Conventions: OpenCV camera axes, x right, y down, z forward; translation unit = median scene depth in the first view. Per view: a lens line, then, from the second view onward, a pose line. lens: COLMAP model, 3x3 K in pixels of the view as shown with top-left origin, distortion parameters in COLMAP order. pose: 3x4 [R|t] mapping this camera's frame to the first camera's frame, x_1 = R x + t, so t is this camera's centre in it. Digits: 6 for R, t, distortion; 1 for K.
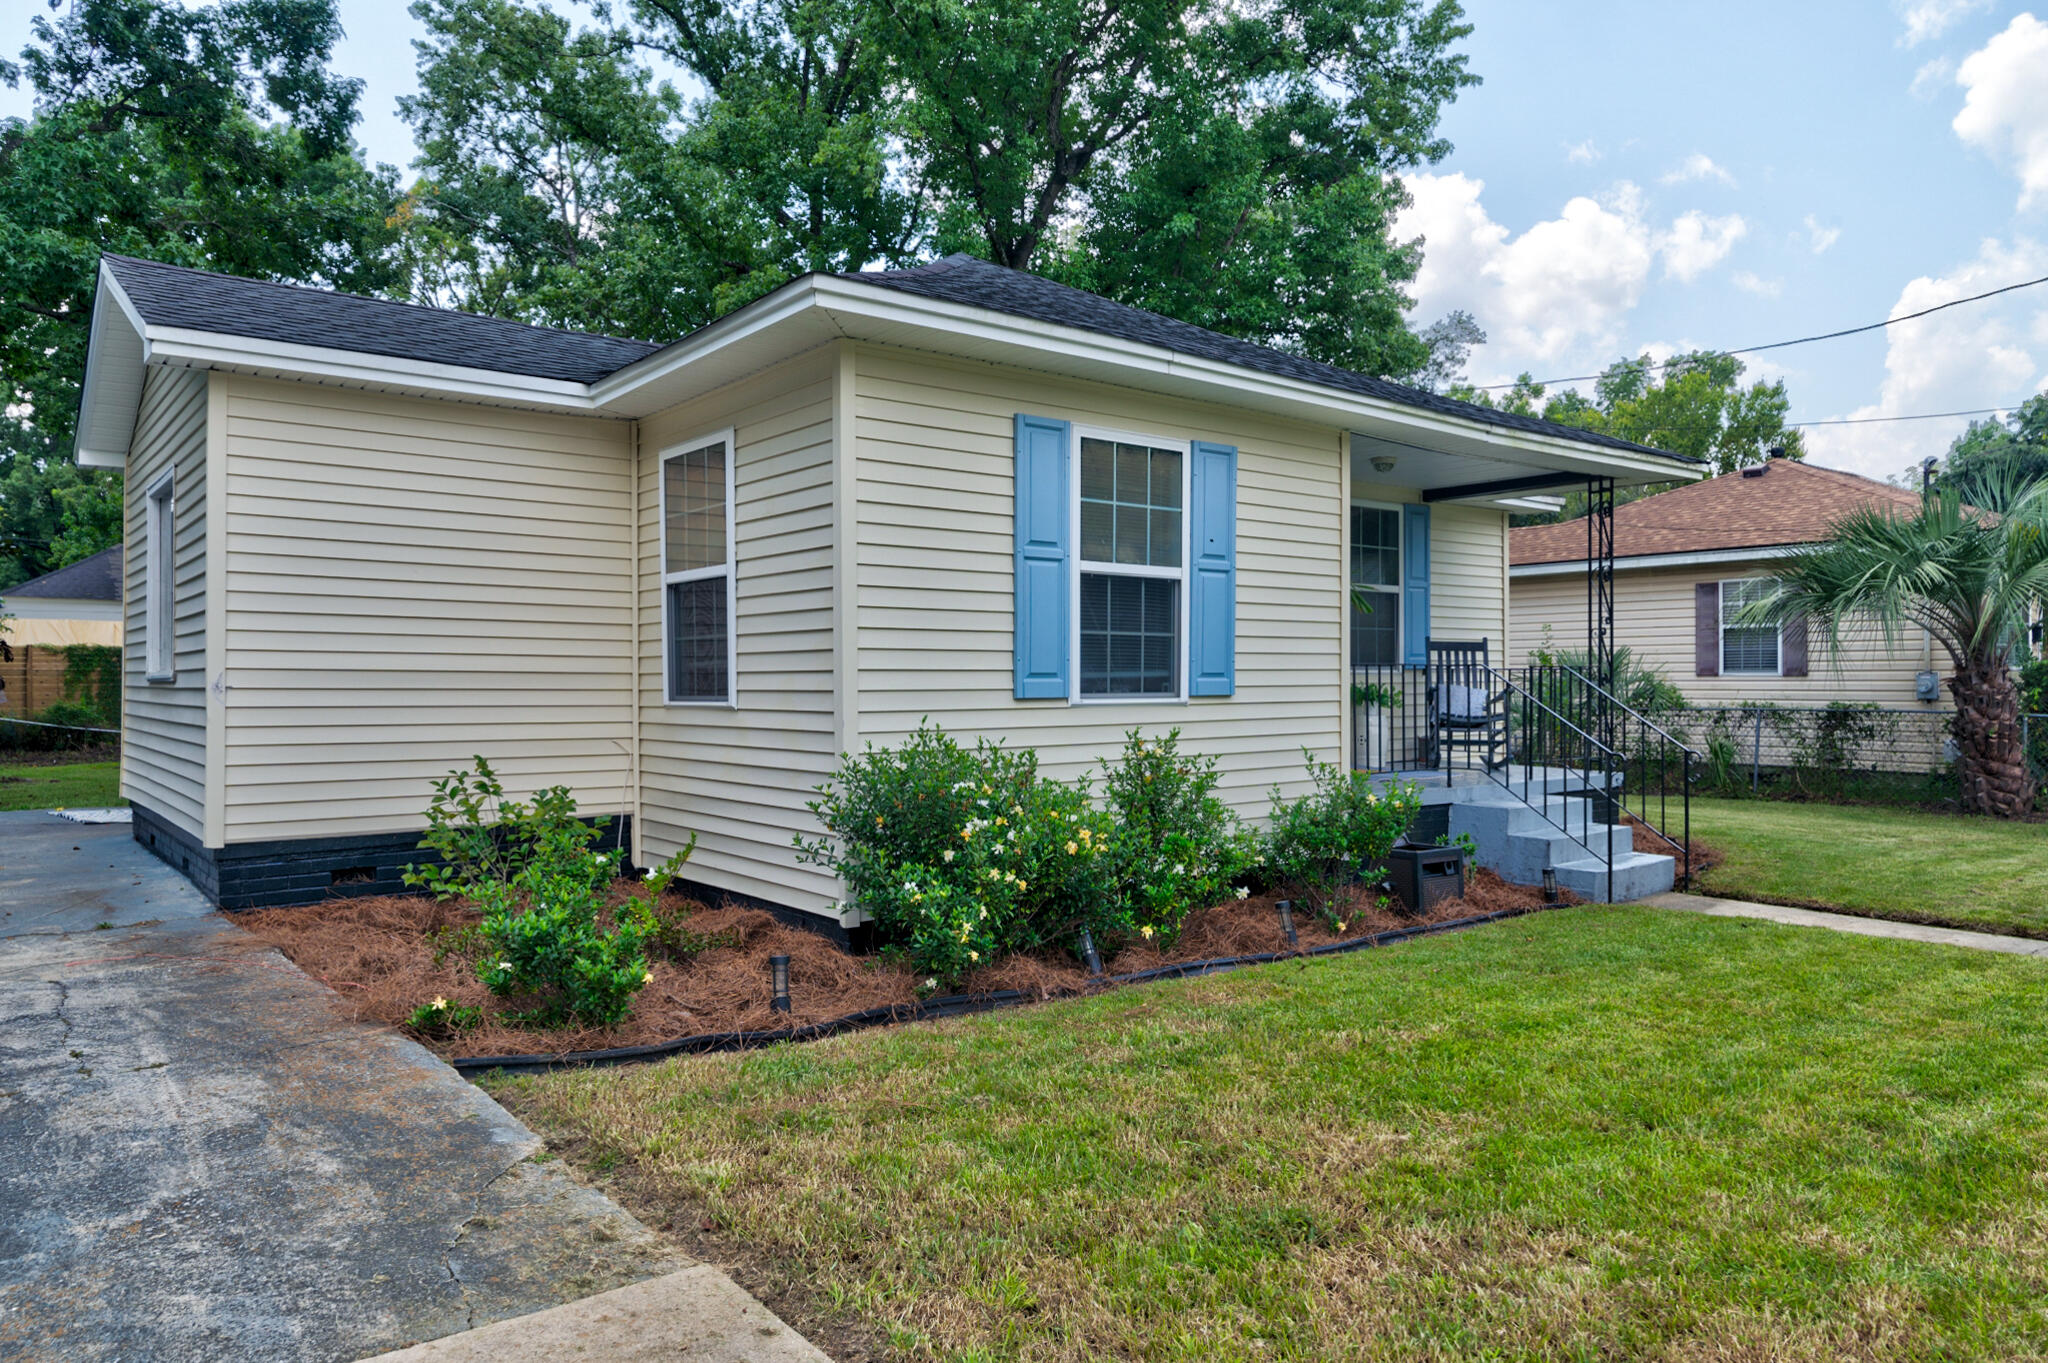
lens RADIAL K [[1345.5, 0, 1039.0], [0, 1345.5, 675.4], [0, 0, 1]] dist [-0.010253, -0.000551]
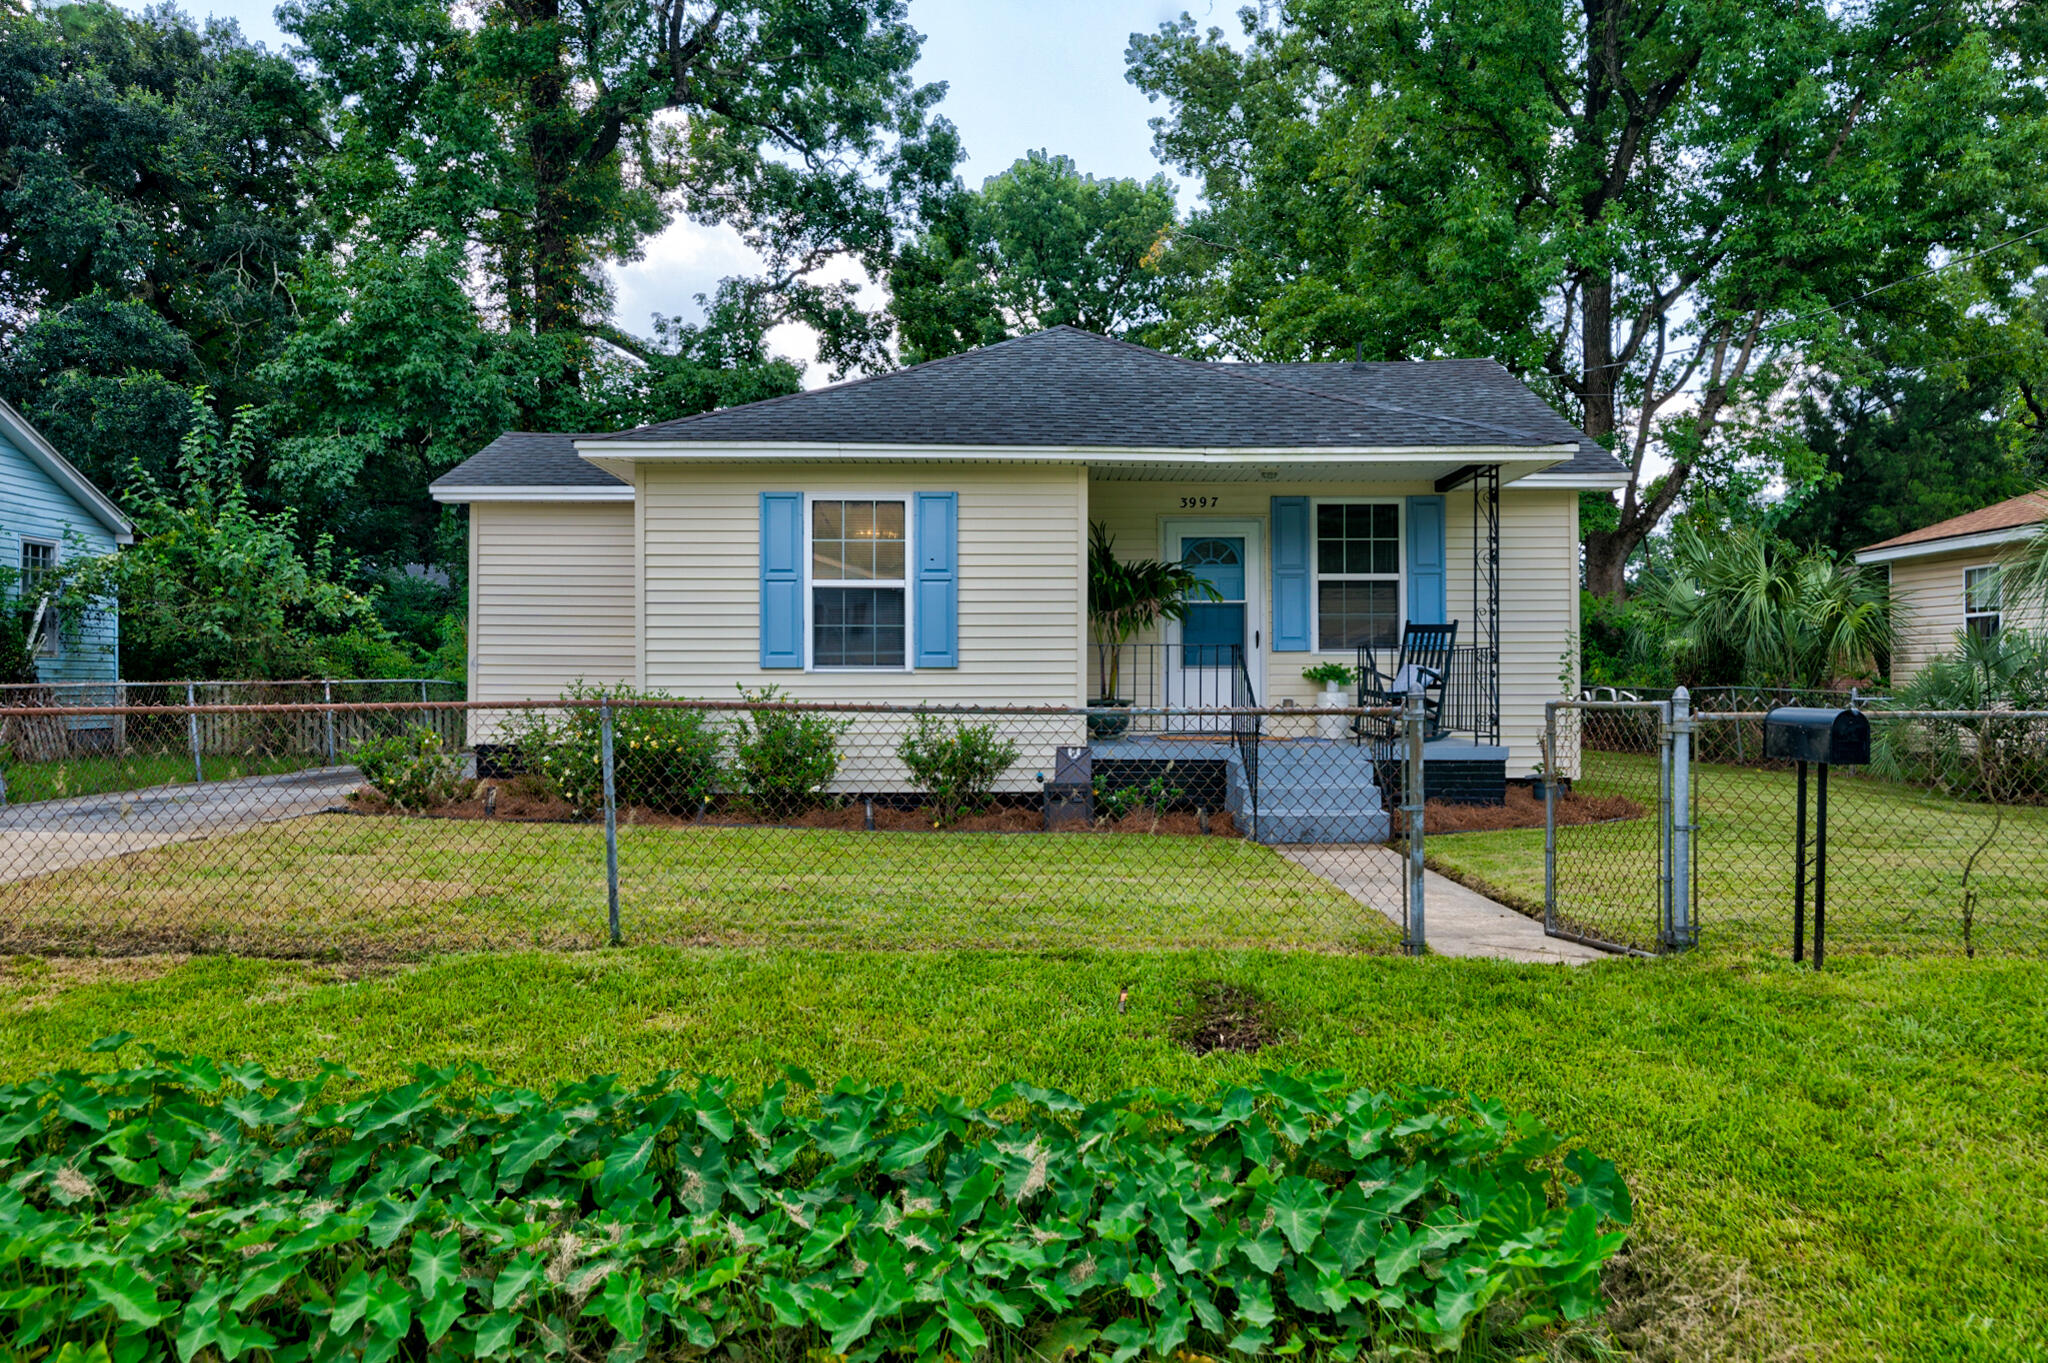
lens RADIAL K [[1588.6, 0, 1016.6], [0, 1588.6, 680.3], [0, 0, 1]] dist [0.006009, 0.002885]
pose [[0.800086, -0.002105, -0.599882, 1.252497], [0.001605, 0.999998, -0.001368, 0.031953], [0.599884, 0.000132, 0.800087, -0.312517]]
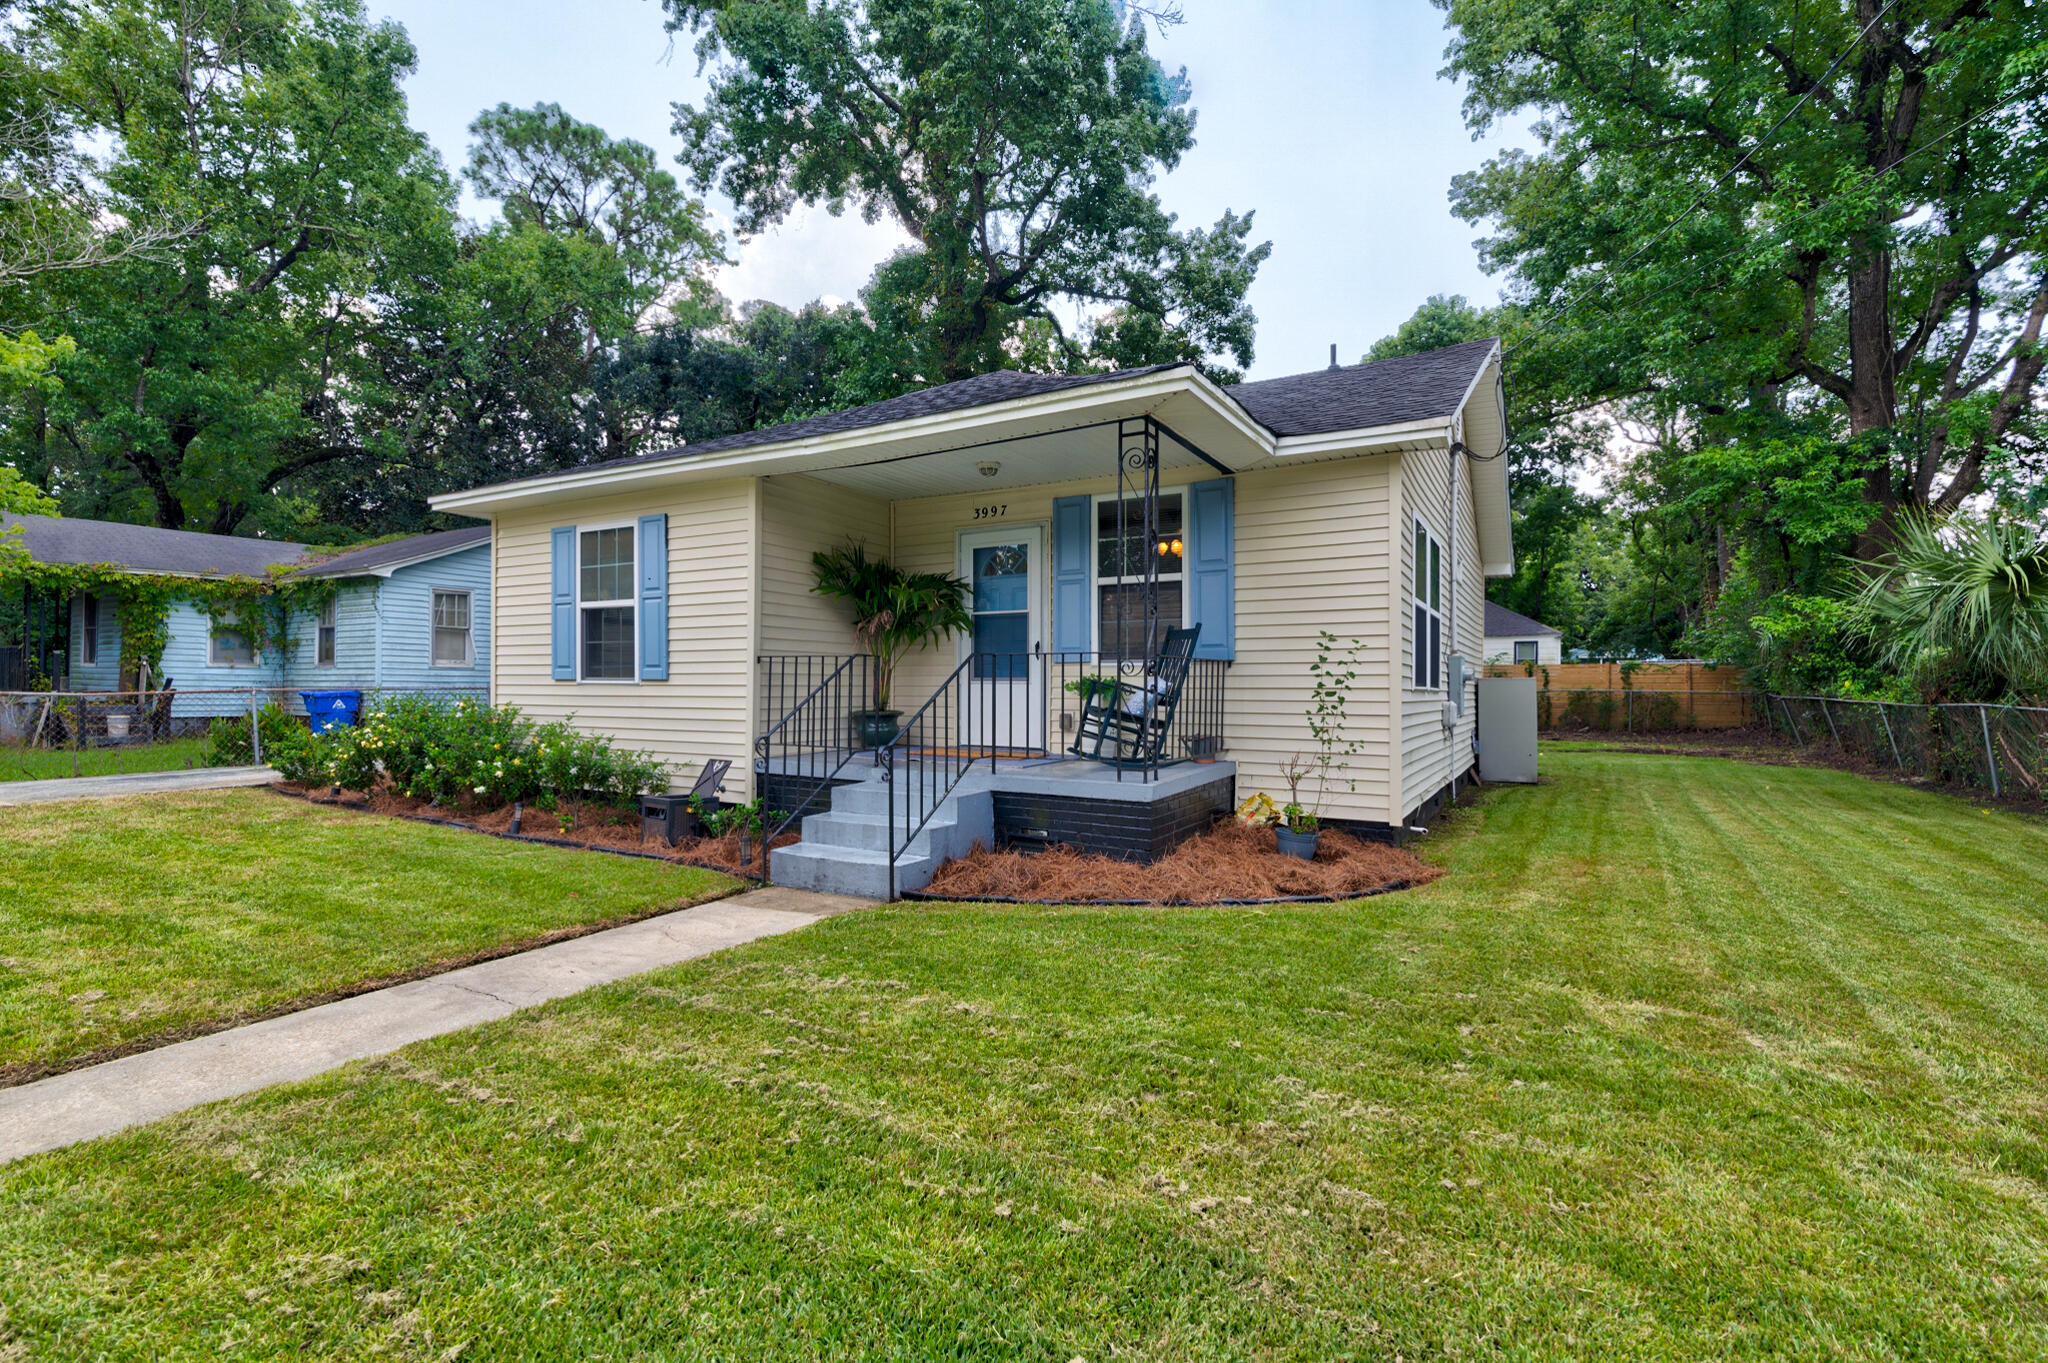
lens RADIAL K [[915.1, 0, 1035.9], [0, 915.1, 682.2], [0, 0, 1]] dist [0.014799, 0.000997]
pose [[0.379375, -0.001128, -0.925242, 1.307798], [-0.004371, 0.999986, -0.003011, 0.019969], [0.925233, 0.005187, 0.379365, 1.040615]]
